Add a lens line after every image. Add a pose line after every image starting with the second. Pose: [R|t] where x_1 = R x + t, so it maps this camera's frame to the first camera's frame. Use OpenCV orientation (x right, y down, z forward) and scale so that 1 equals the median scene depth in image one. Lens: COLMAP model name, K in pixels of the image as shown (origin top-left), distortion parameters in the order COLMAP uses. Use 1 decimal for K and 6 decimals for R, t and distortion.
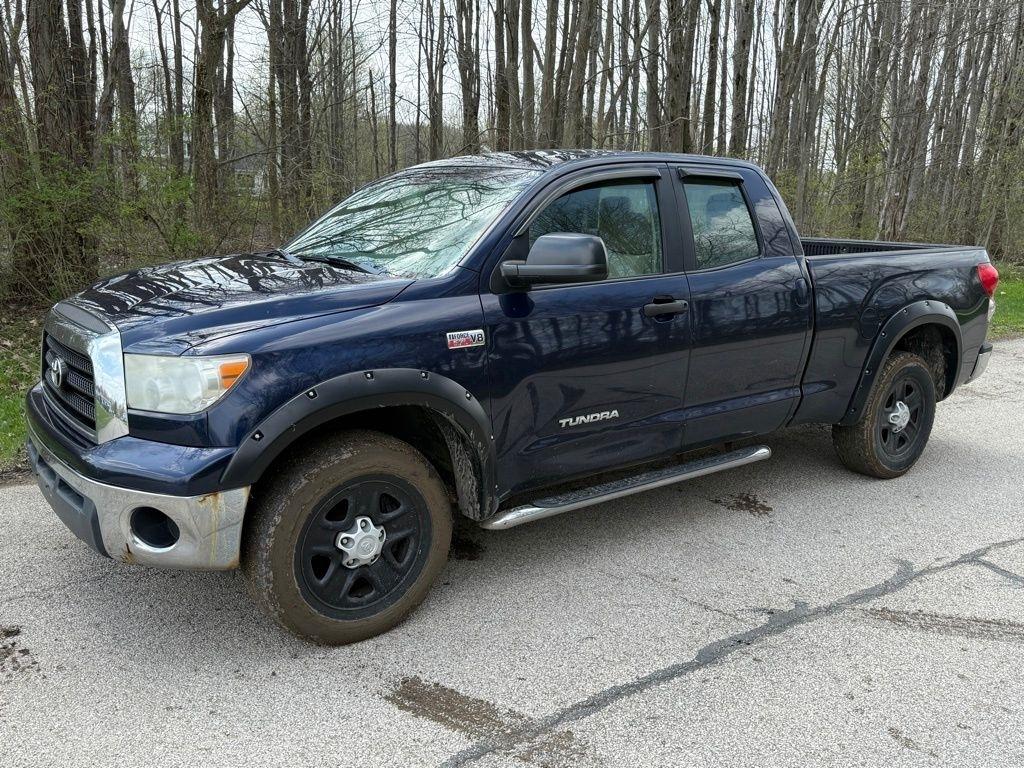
lens RADIAL K [[862.7, 0, 508.4], [0, 862.7, 380.3], [0, 0, 1]] dist [0.122000, -0.218053]
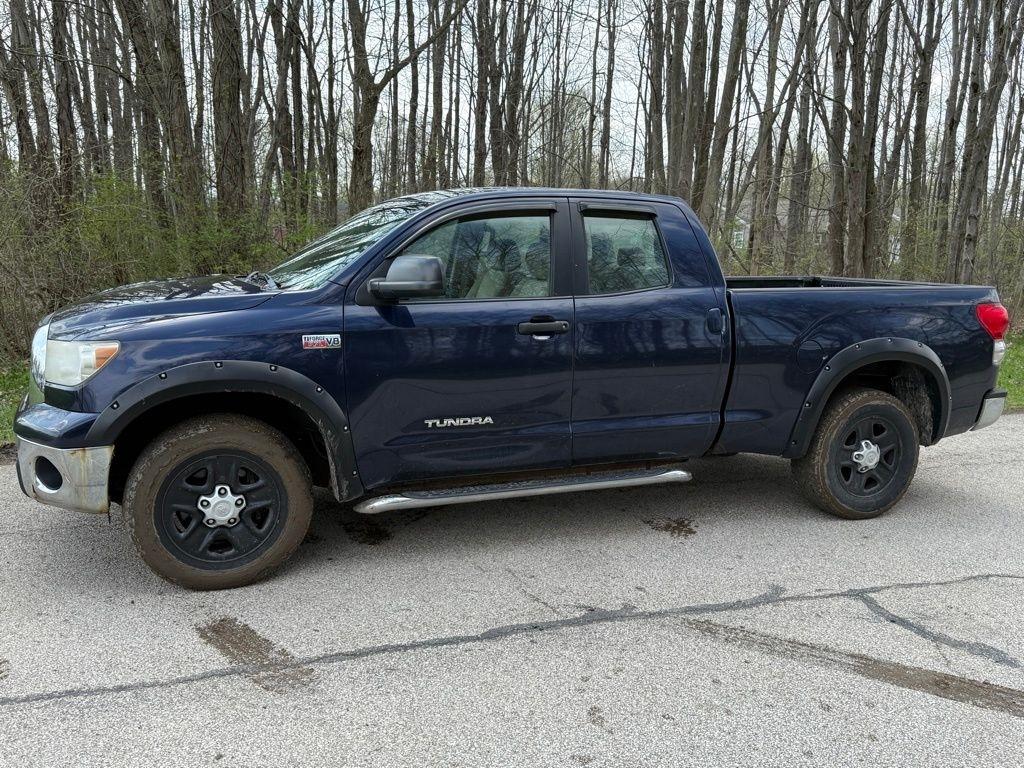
lens RADIAL K [[862.7, 0, 511.0], [0, 862.7, 382.6], [0, 0, 1]] dist [0.122000, -0.218053]
pose [[0.965877, 0.044932, -0.255075, 0.485126], [-0.059128, 0.997083, -0.048258, 0.047682], [0.252162, 0.061693, 0.965716, -0.069783]]
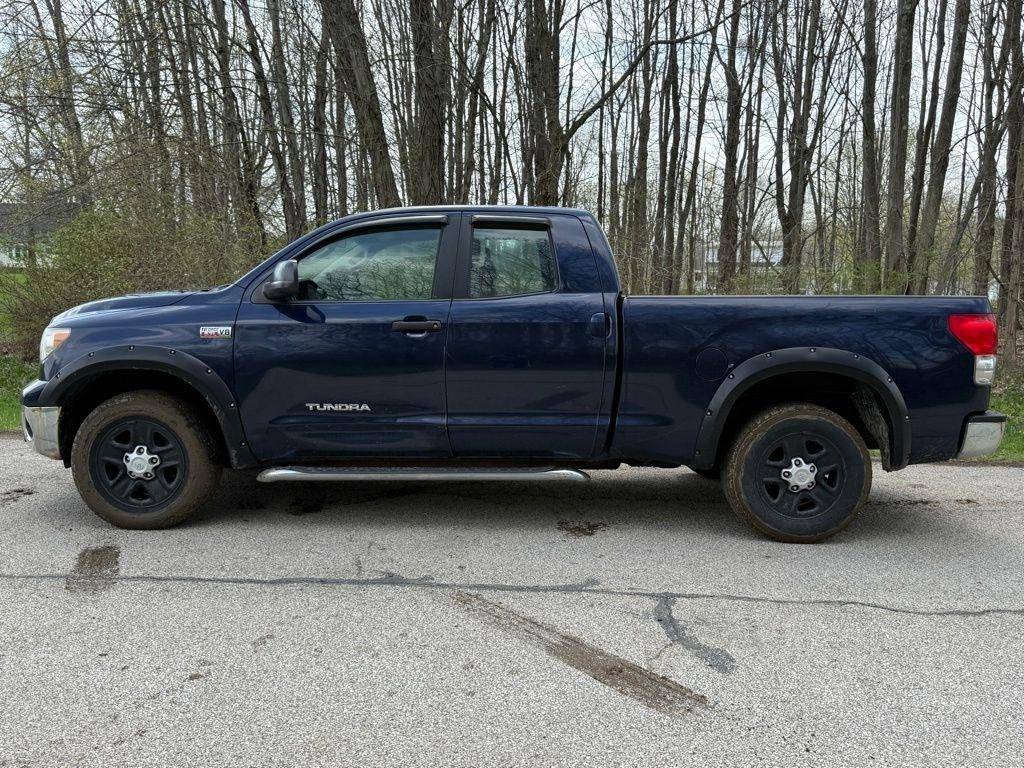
lens RADIAL K [[862.7, 0, 510.1], [0, 862.7, 380.9], [0, 0, 1]] dist [0.122000, -0.218053]
pose [[0.802089, 0.054170, -0.594742, 1.160940], [-0.121585, 0.989832, -0.073817, 0.076128], [0.584696, 0.131519, 0.800520, 0.132807]]
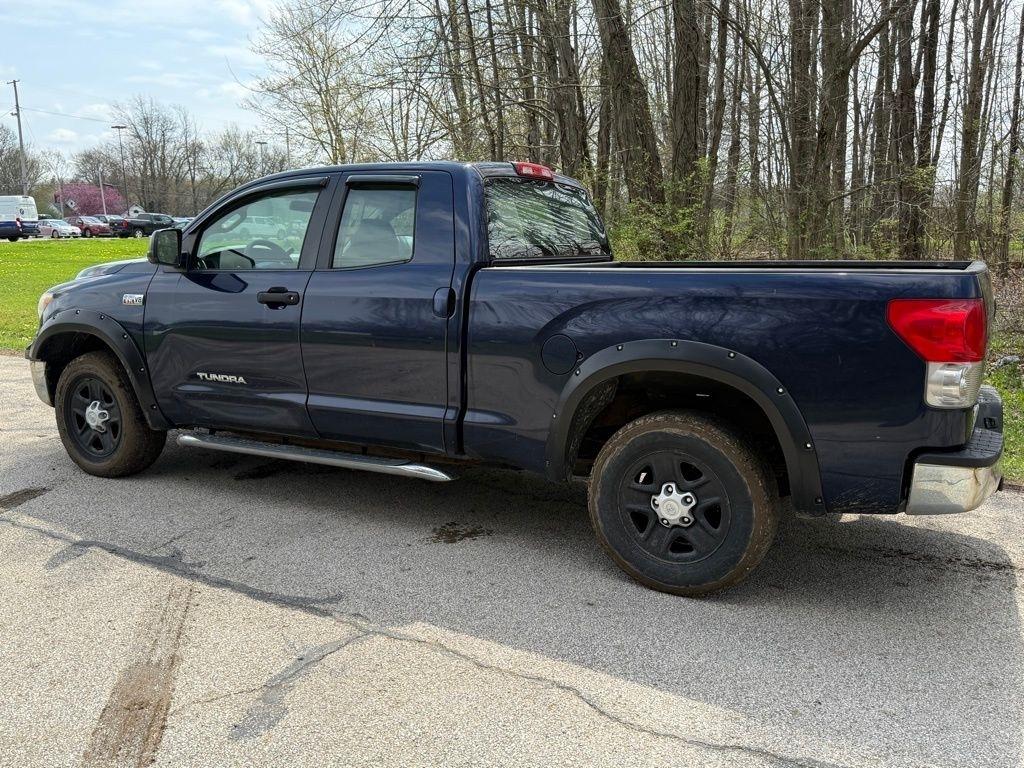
lens RADIAL K [[862.7, 0, 514.6], [0, 862.7, 386.1], [0, 0, 1]] dist [0.122000, -0.218053]
pose [[0.425055, 0.133928, -0.895205, 1.560581], [-0.182666, 0.981337, 0.060081, -0.109183], [0.886544, 0.137986, 0.441587, 0.900134]]
